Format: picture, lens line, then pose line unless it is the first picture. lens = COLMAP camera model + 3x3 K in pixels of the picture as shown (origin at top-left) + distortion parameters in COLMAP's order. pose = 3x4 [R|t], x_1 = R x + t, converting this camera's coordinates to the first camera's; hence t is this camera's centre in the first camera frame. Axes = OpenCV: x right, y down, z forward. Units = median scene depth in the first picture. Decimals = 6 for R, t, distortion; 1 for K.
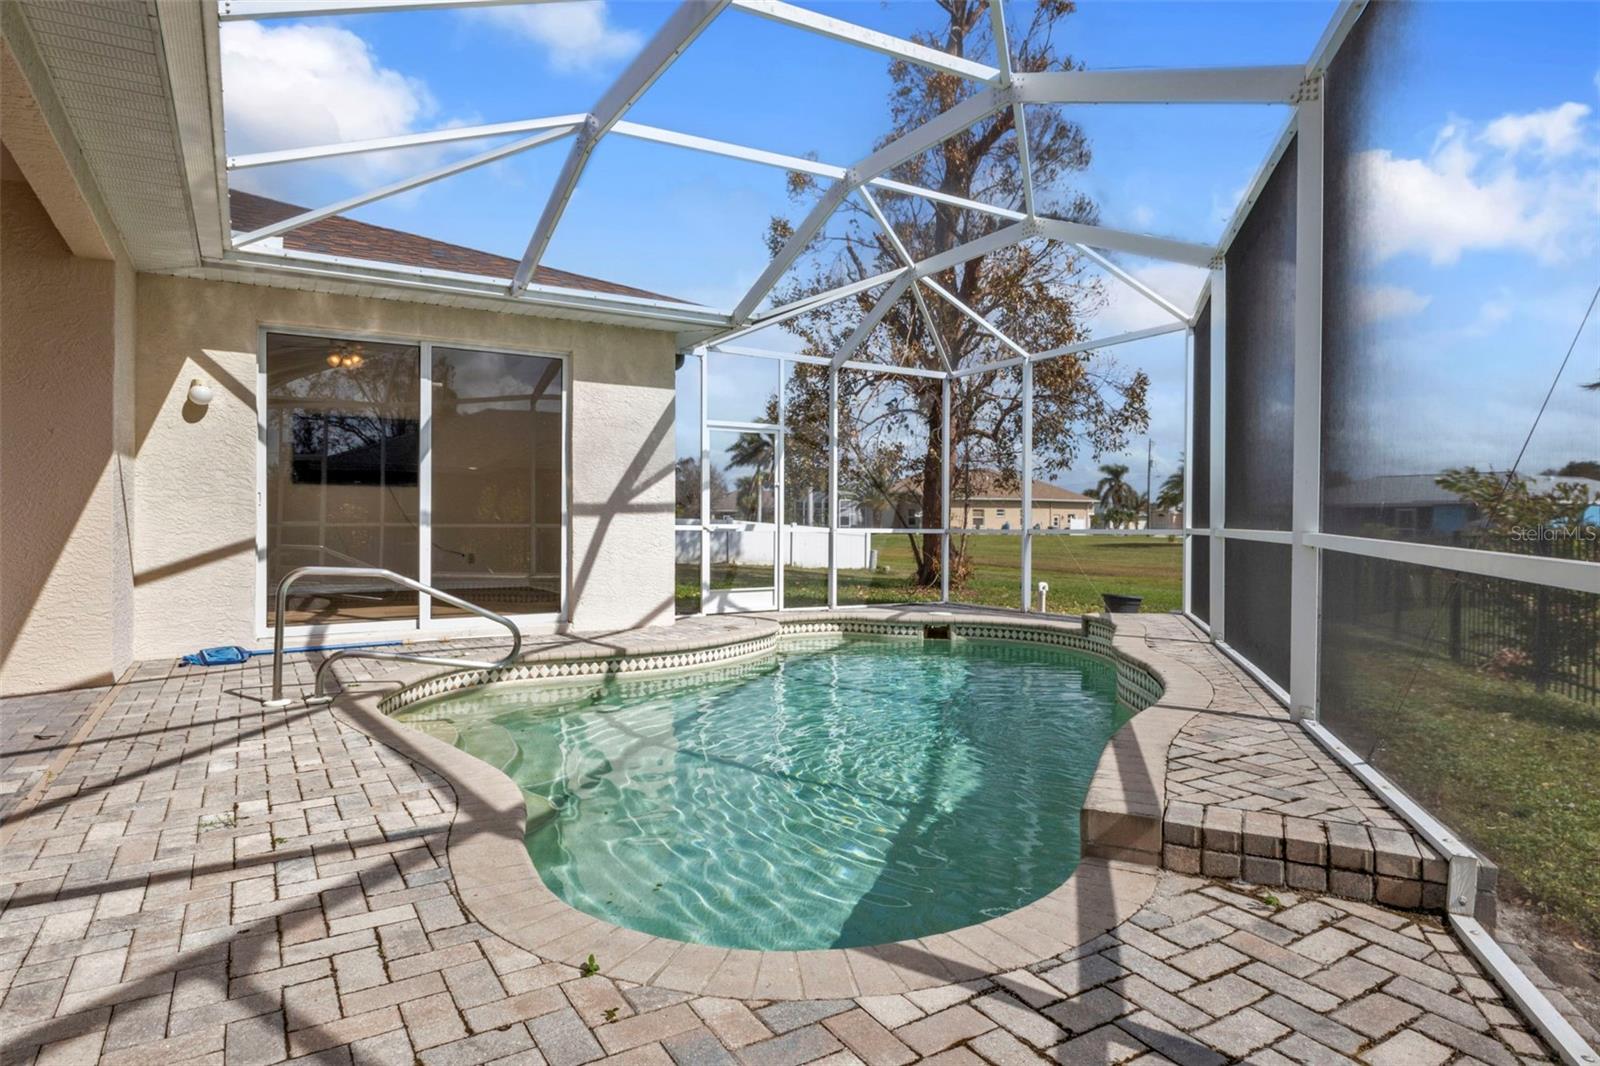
lens RADIAL K [[910.8, 0, 798.5], [0, 910.8, 526.0], [0, 0, 1]] dist [-0.000300, -0.001371]
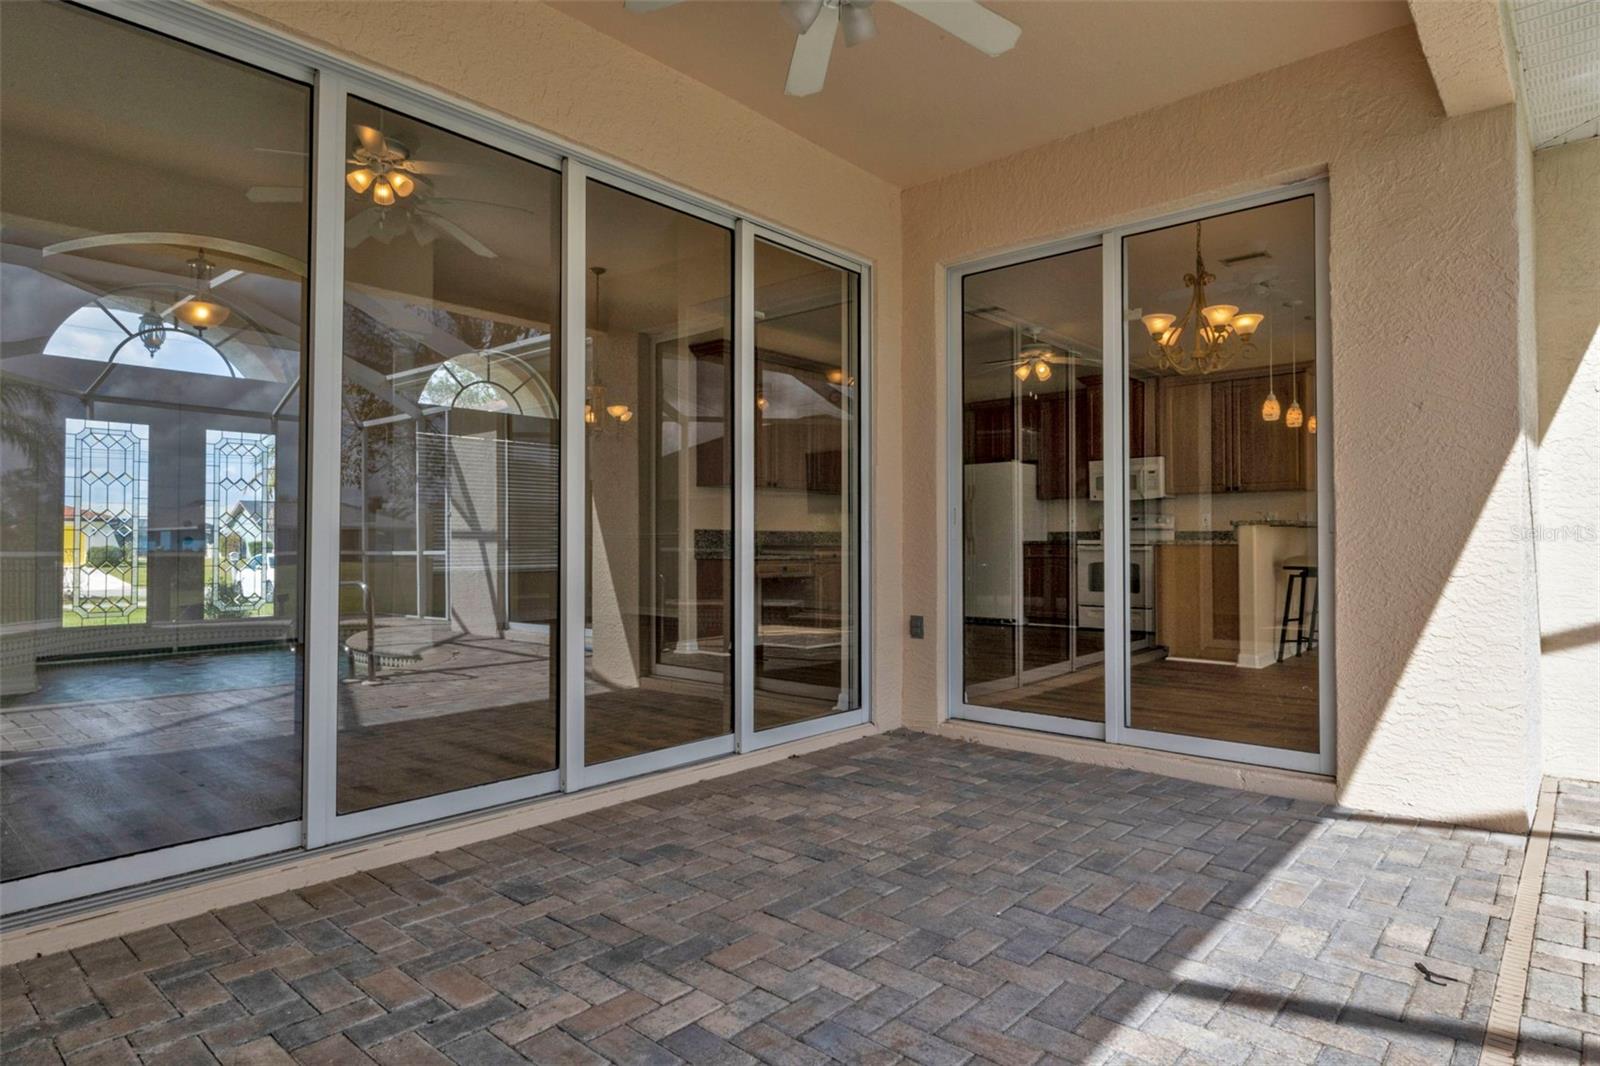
lens RADIAL K [[885.2, 0, 796.1], [0, 885.2, 505.8], [0, 0, 1]] dist [0.000314, -0.001772]
pose [[0.294264, -0.037668, -0.954982, -0.239355], [-0.006862, 0.999114, -0.041523, -0.004753], [0.955700, 0.018772, 0.293744, 0.267955]]
